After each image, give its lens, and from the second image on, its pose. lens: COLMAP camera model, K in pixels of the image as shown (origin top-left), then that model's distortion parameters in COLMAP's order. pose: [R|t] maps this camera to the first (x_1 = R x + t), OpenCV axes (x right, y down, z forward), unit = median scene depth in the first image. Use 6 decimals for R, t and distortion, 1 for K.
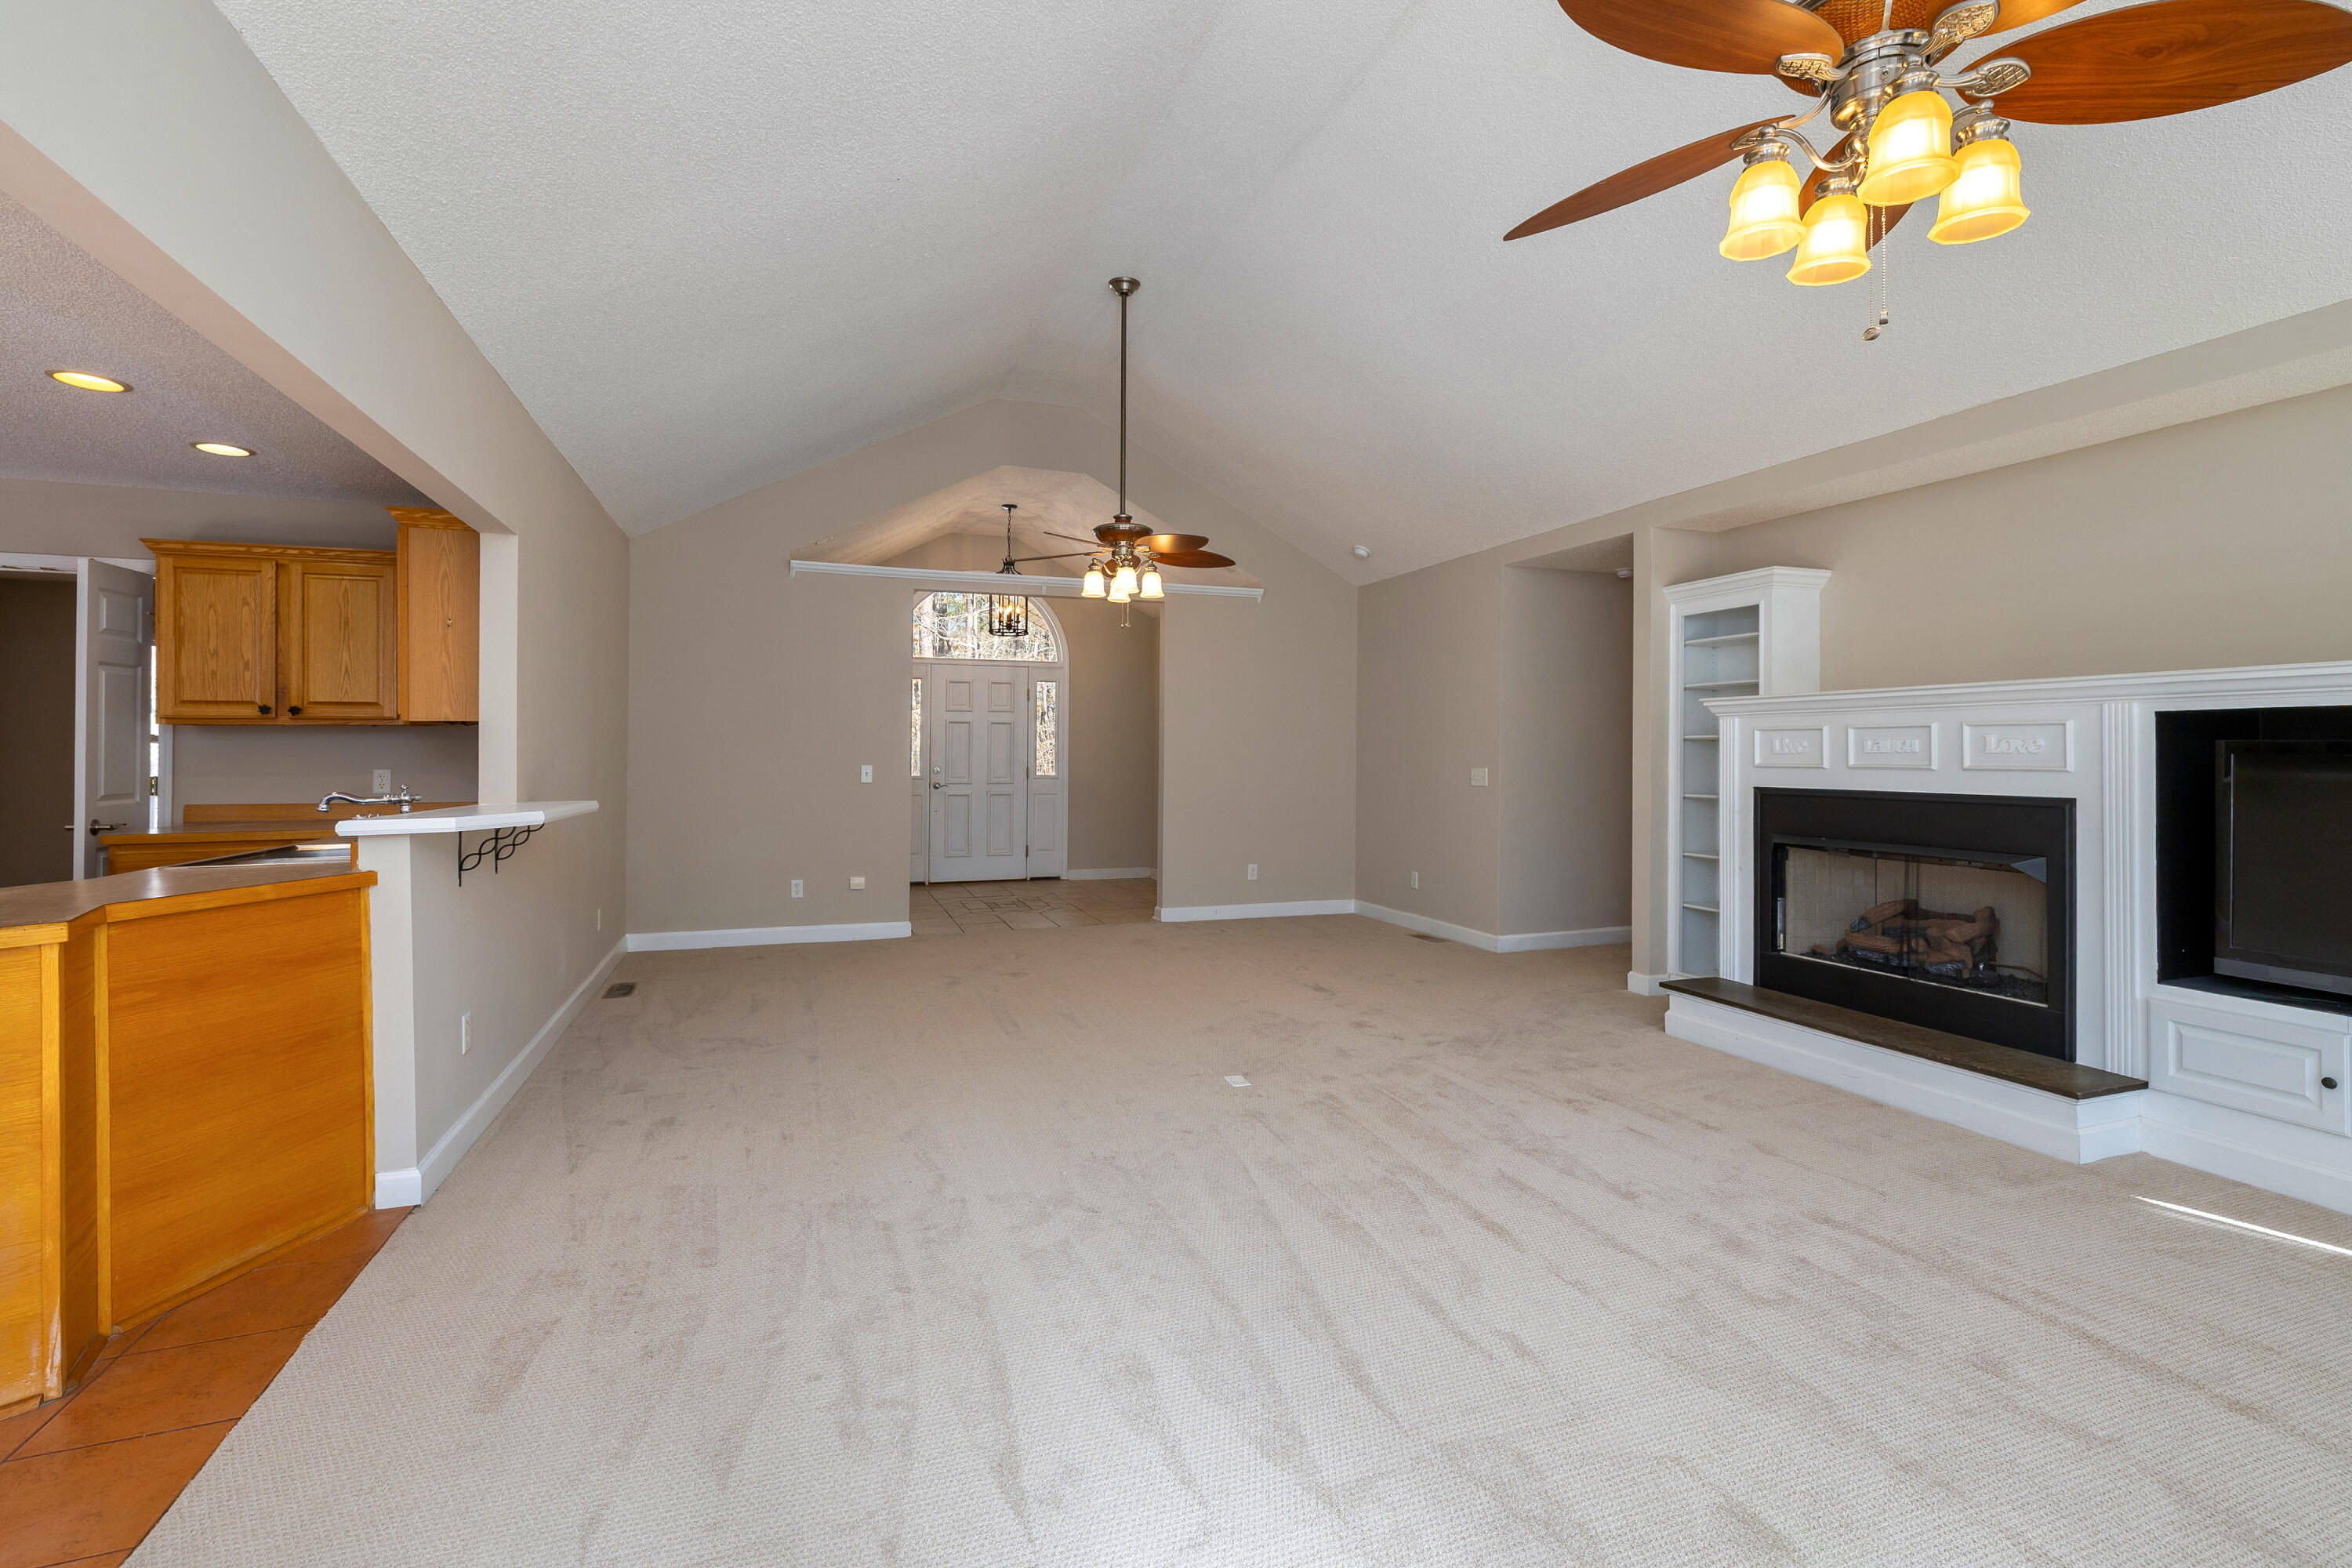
lens RADIAL K [[1049.7, 0, 1171.9], [0, 1049.7, 750.4], [0, 0, 1]] dist [0.000703, 0.000081]
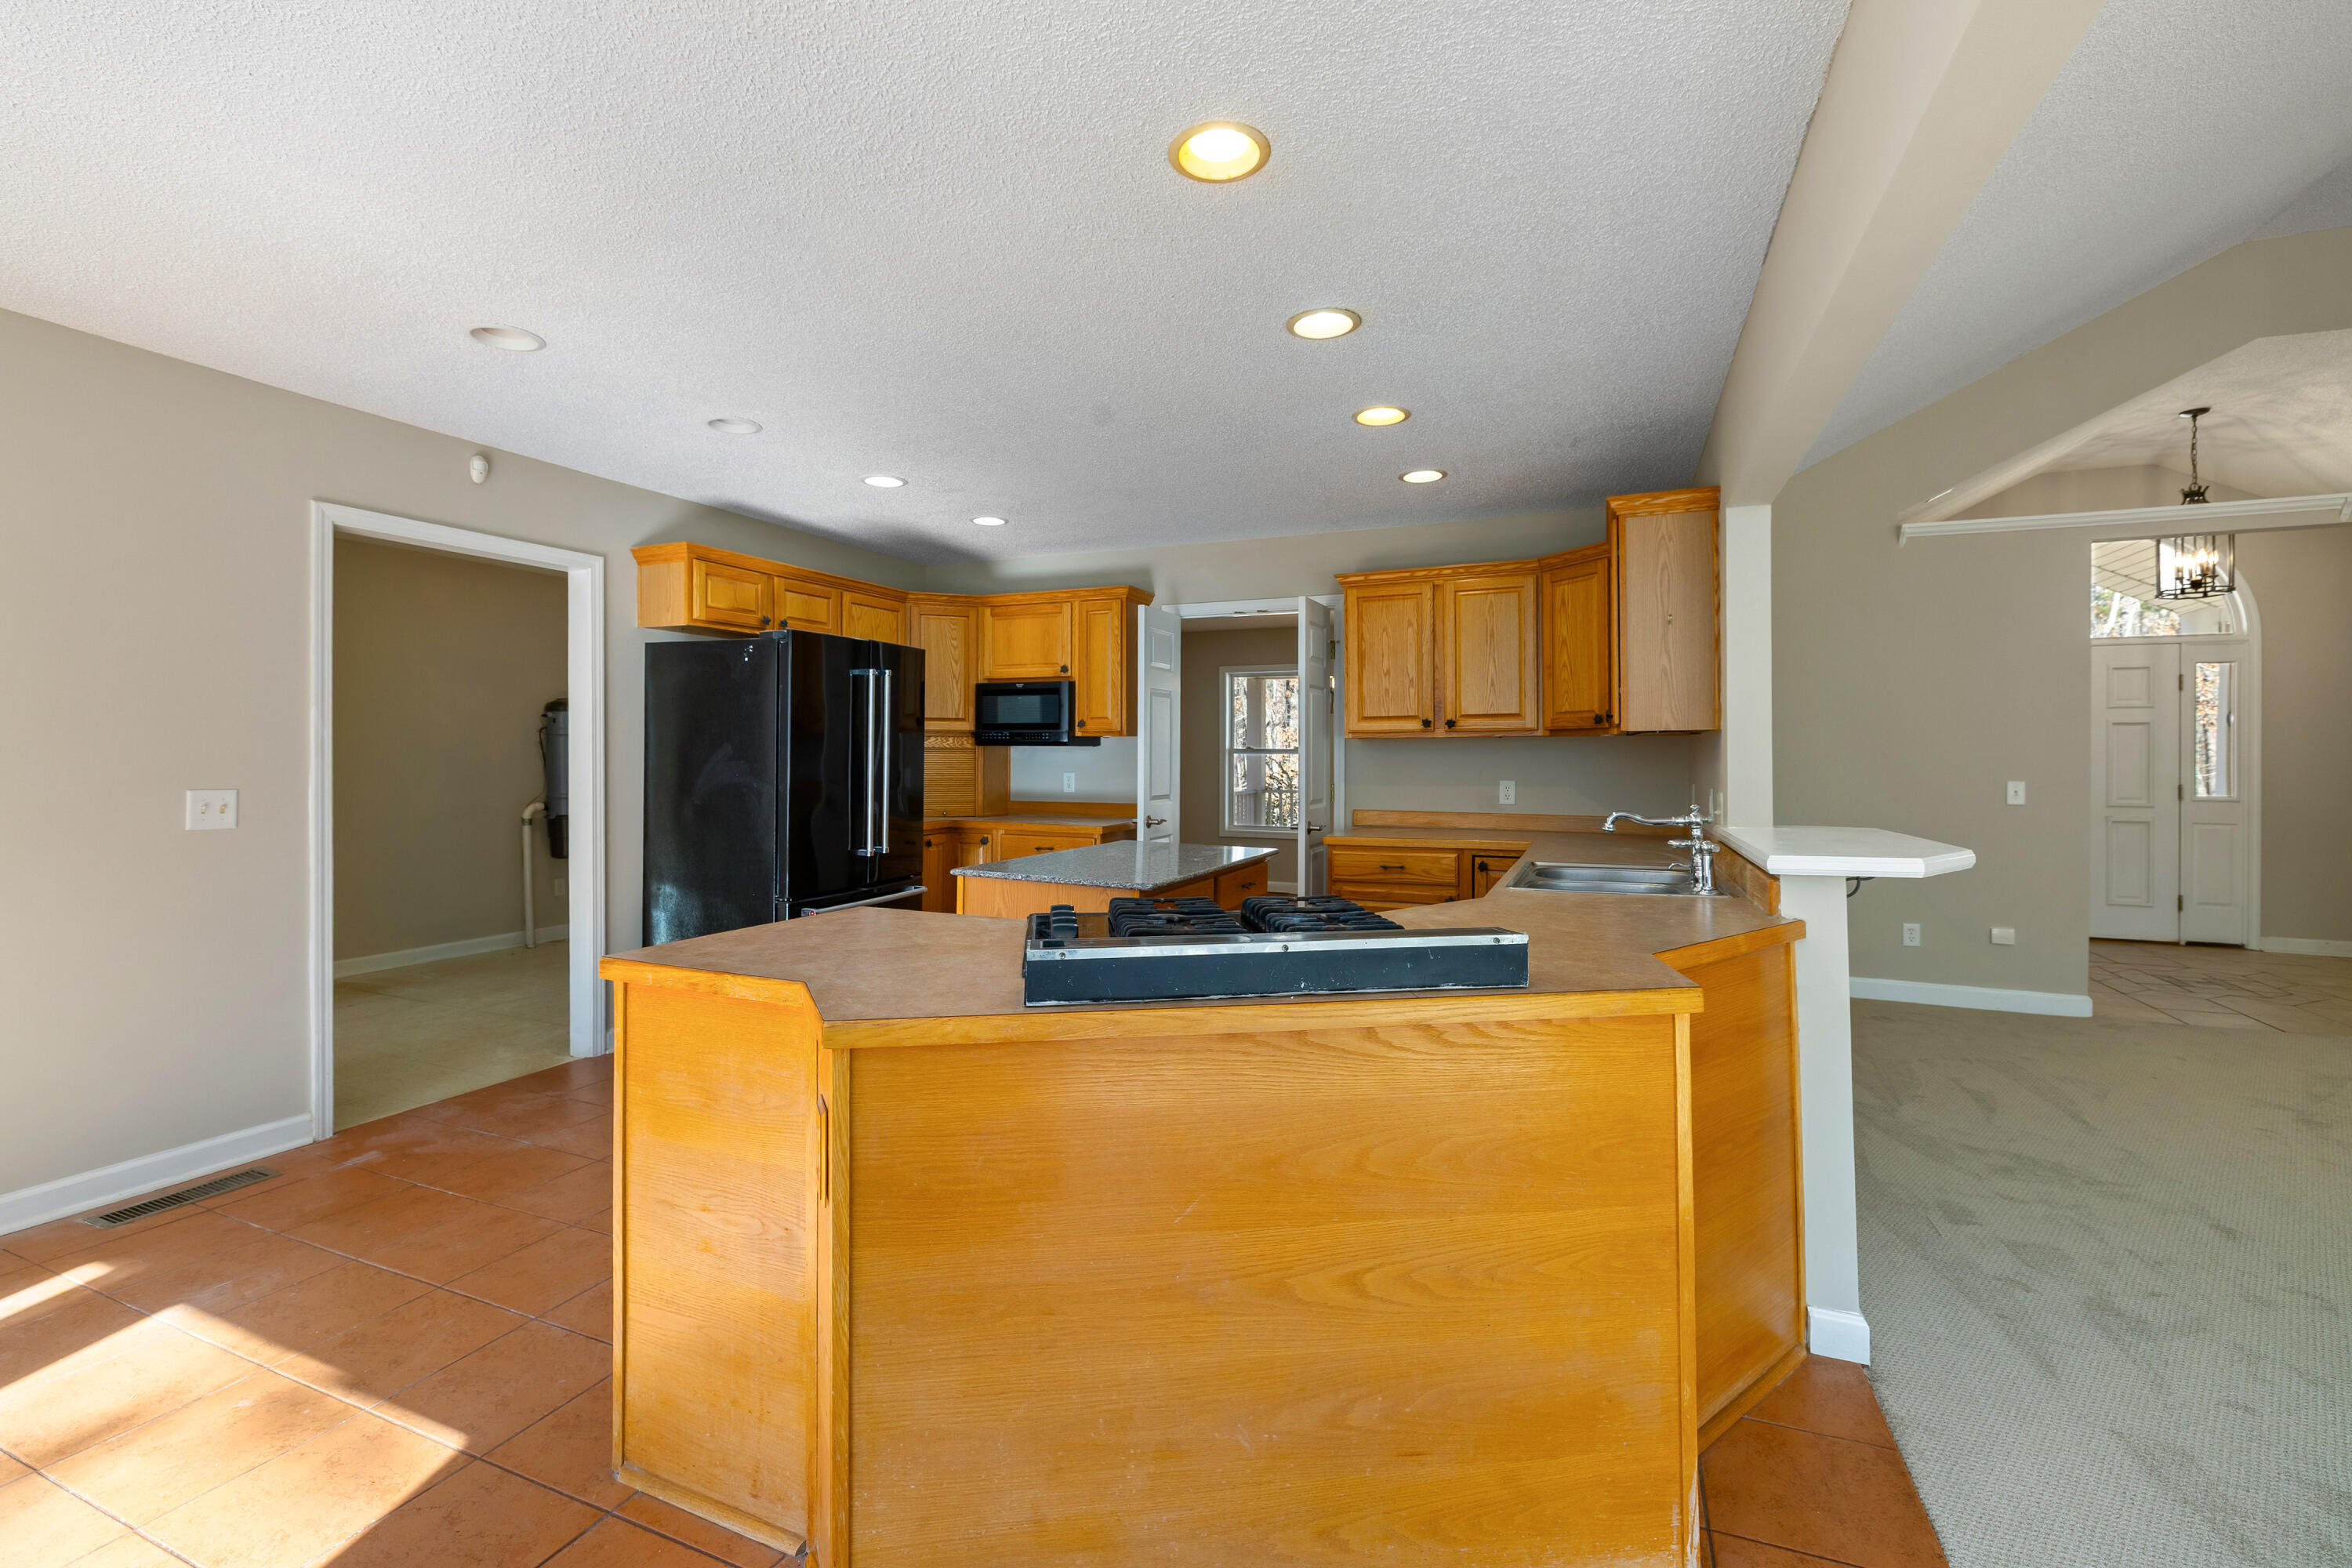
lens RADIAL K [[1018.5, 0, 1176.0], [0, 1018.5, 784.0], [0, 0, 1]] dist [-0.000739, -0.000034]
pose [[0.726127, 0.018752, -0.687305, -0.332573], [-0.001261, 0.999663, 0.025941, -0.003570], [0.687560, -0.017970, 0.725906, 0.073135]]
